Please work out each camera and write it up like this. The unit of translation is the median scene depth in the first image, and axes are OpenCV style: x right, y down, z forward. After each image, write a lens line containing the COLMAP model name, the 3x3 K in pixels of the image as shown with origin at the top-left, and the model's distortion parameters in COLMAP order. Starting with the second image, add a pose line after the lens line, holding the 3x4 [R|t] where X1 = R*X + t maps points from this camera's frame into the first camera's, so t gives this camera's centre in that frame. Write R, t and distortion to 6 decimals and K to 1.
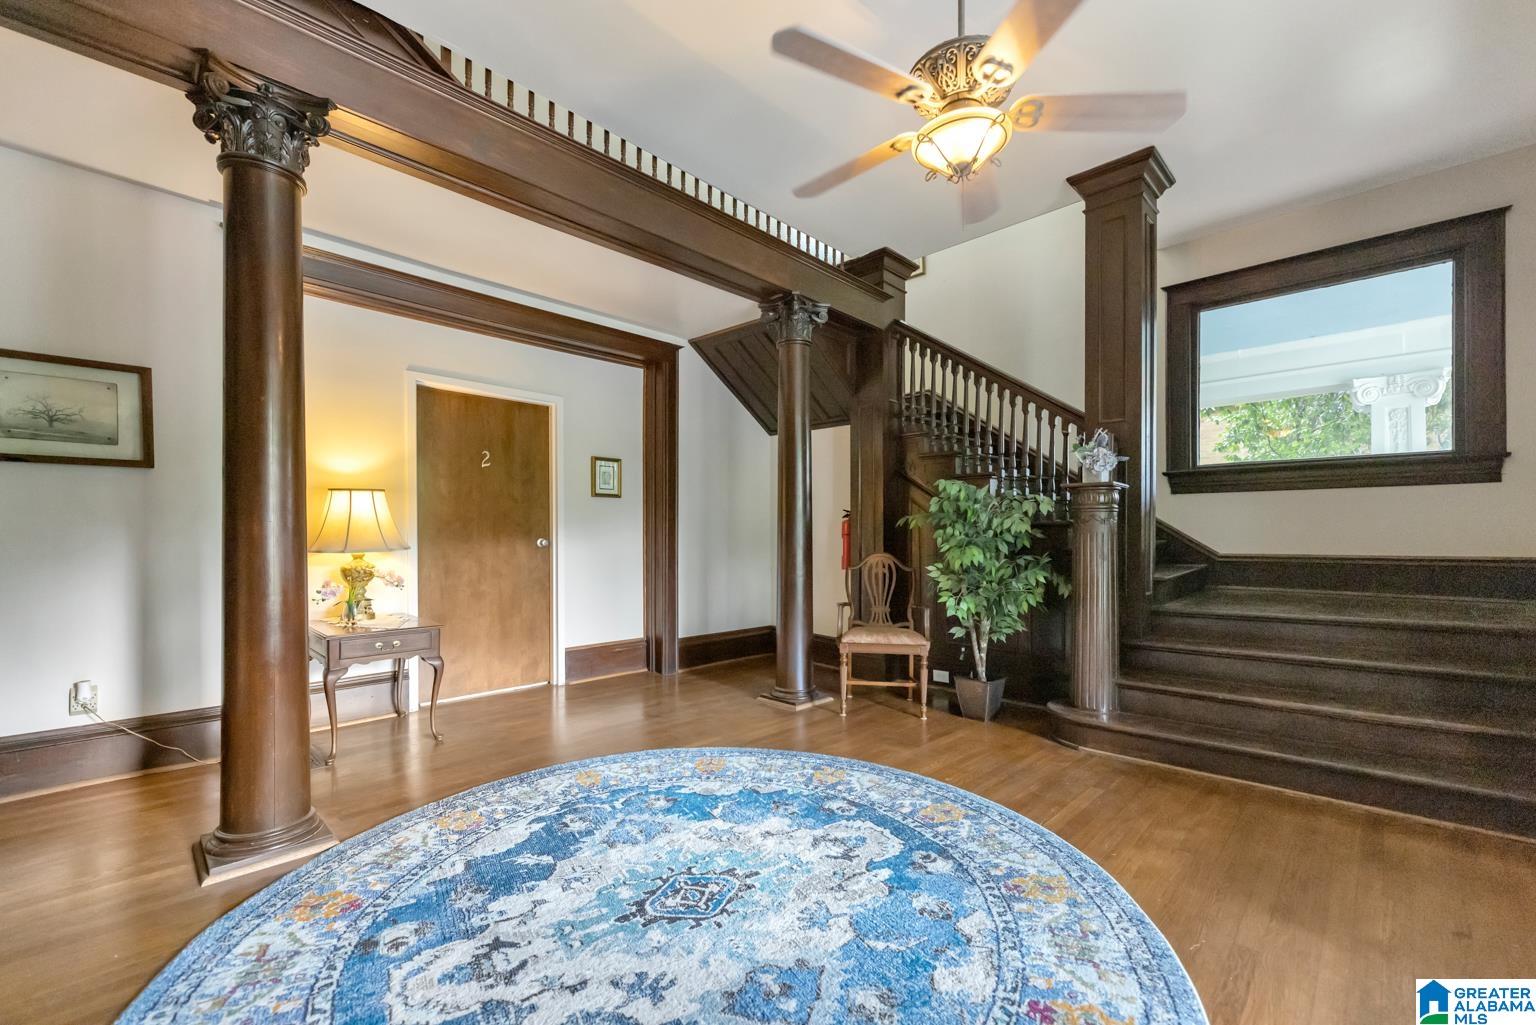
lens RADIAL K [[618.6, 0, 798.4], [0, 618.6, 540.3], [0, 0, 1]] dist [0.003723, 0.000298]
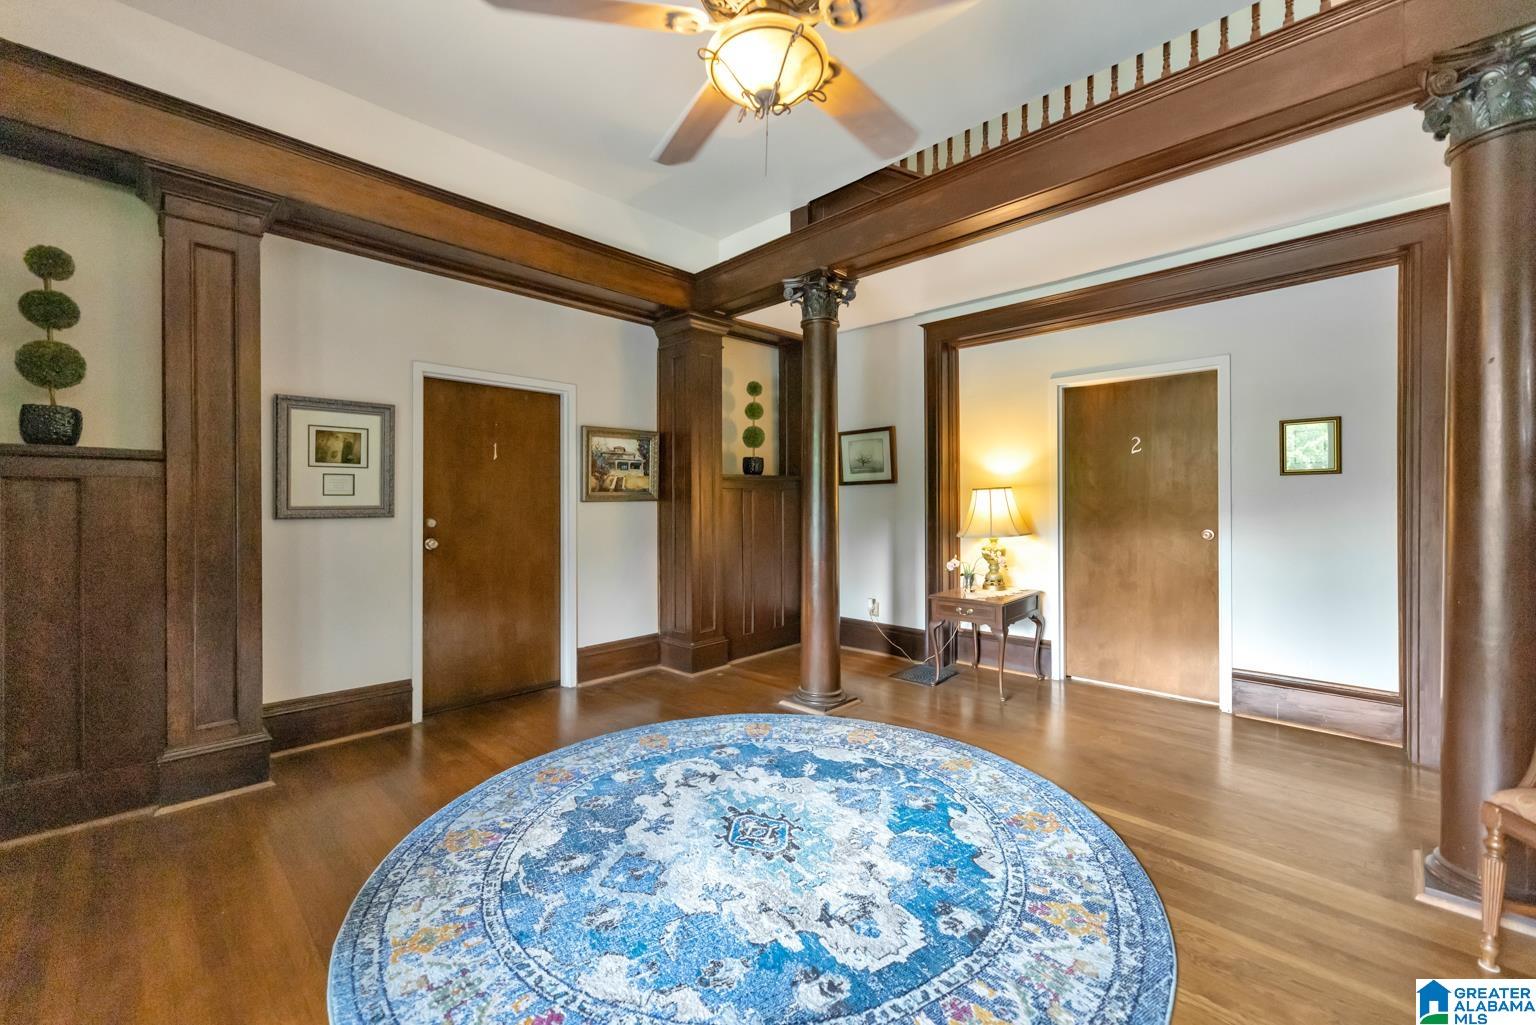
lens RADIAL K [[618.6, 0, 769.9], [0, 618.6, 506.8], [0, 0, 1]] dist [0.003723, 0.000298]
pose [[-0.011855, 0.004456, -0.999920, 0.887982], [-0.004070, 0.999982, 0.004505, -0.072405], [0.999921, 0.004123, -0.011837, 0.857518]]
